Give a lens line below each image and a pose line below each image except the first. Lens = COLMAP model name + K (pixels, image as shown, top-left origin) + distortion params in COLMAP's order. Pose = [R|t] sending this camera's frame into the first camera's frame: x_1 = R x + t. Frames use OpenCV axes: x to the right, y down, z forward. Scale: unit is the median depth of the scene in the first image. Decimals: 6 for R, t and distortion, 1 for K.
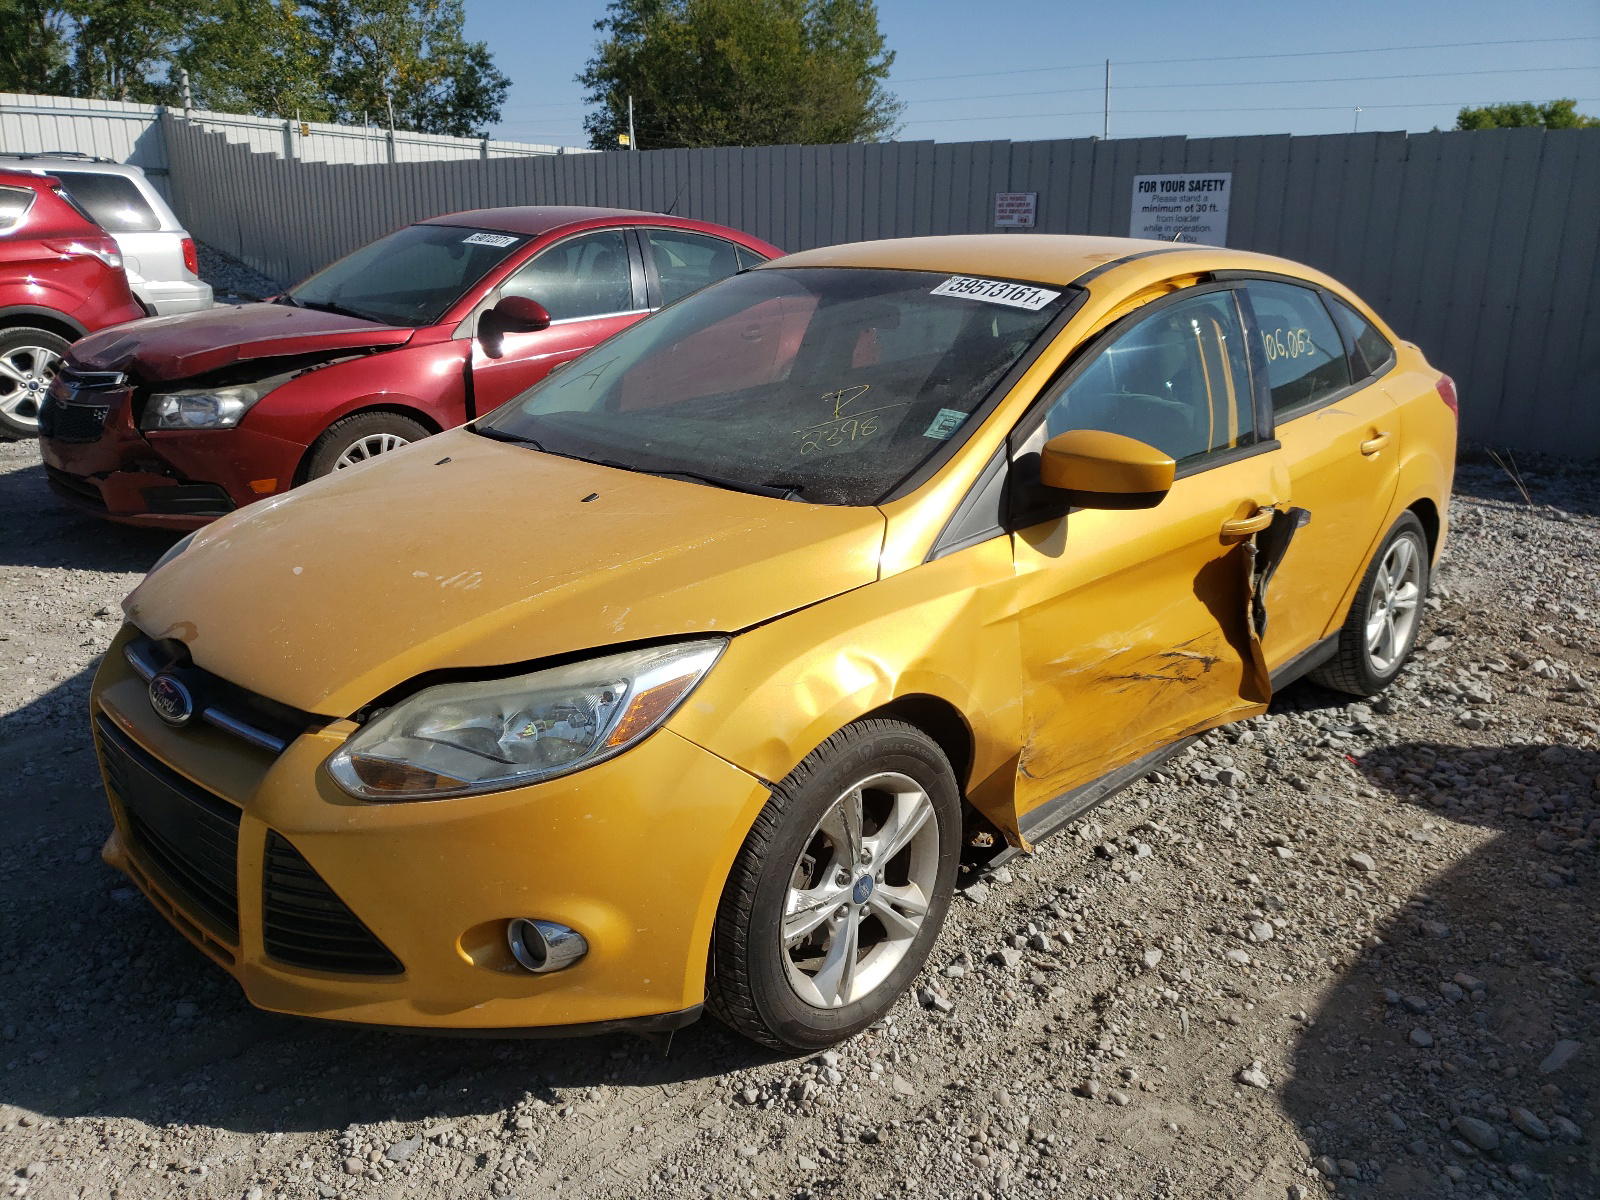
lens RADIAL K [[1211.4, 0, 800.0], [0, 1211.4, 600.0], [0, 0, 1]] dist [-0.042804, -0.000101]
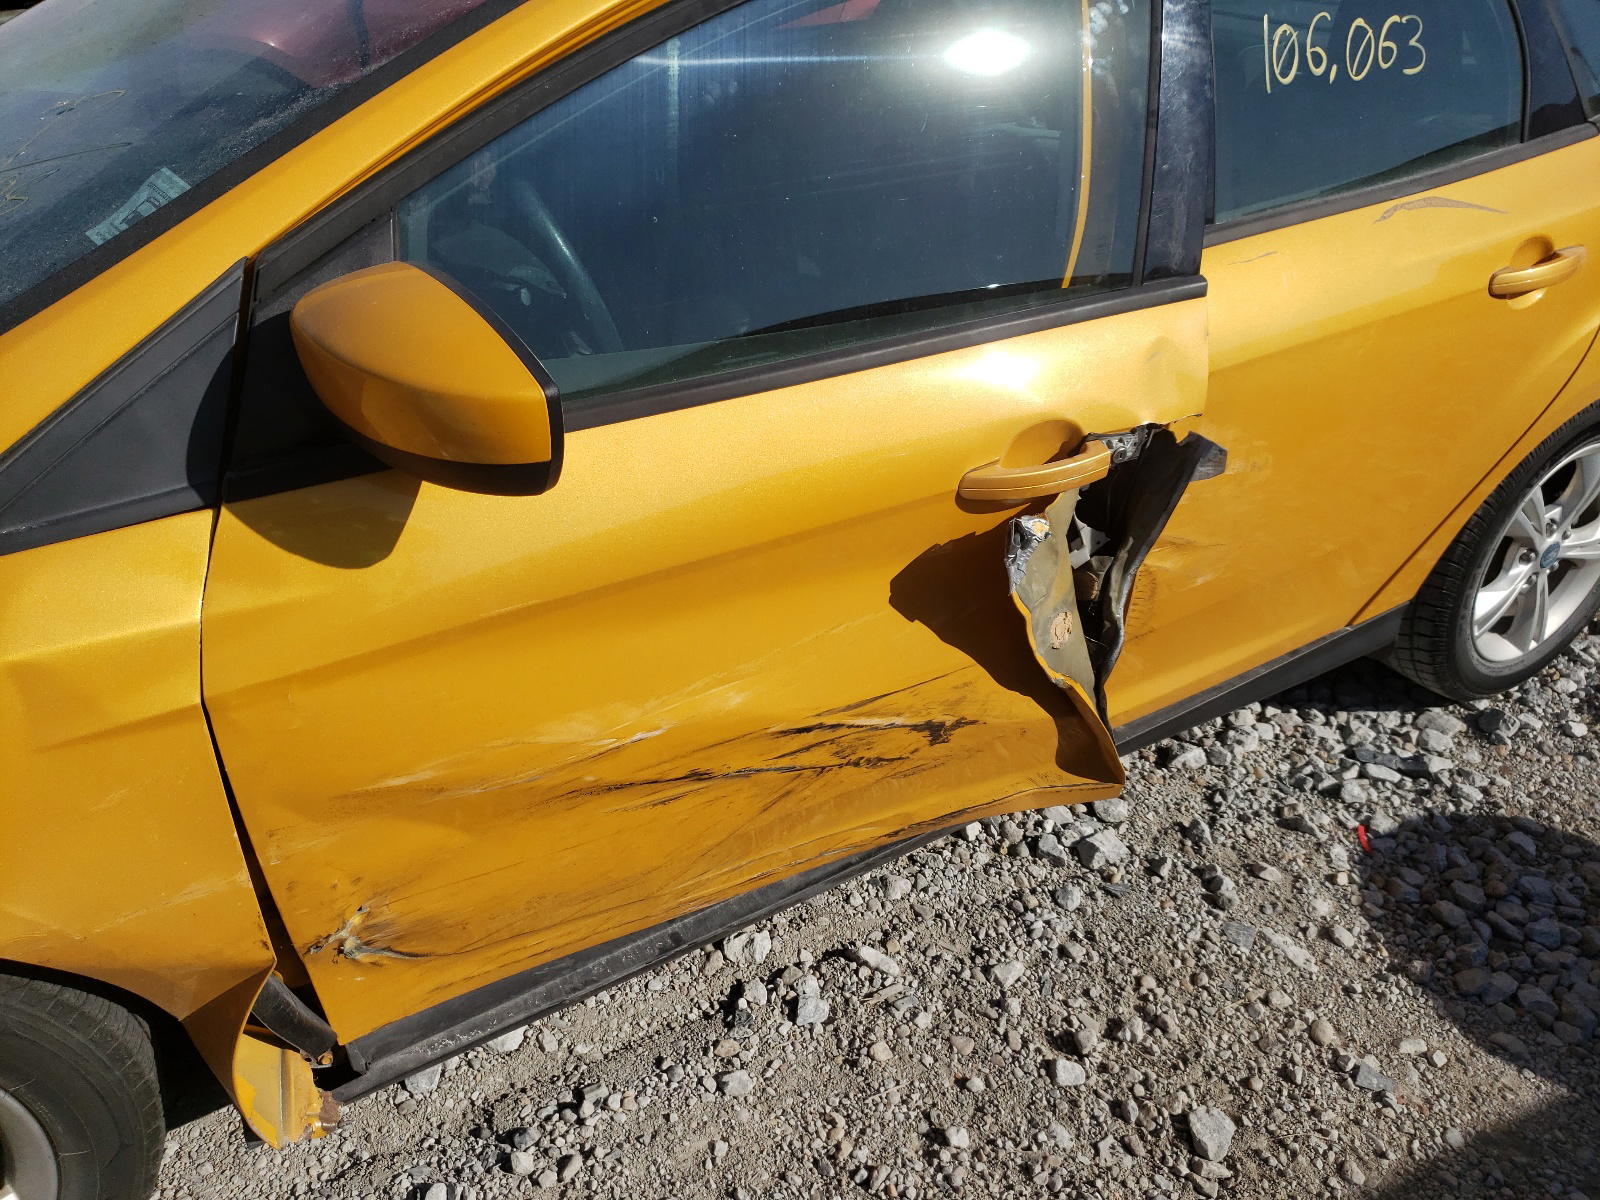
lens RADIAL K [[1255.8, 0, 800.0], [0, 1255.8, 600.0], [0, 0, 1]] dist [0.005303, 0.002387]
pose [[0.971400, 0.148264, -0.185473, 0.312969], [-0.098520, 0.962358, 0.253301, -0.106197], [0.216047, -0.227784, 0.949441, 0.426699]]
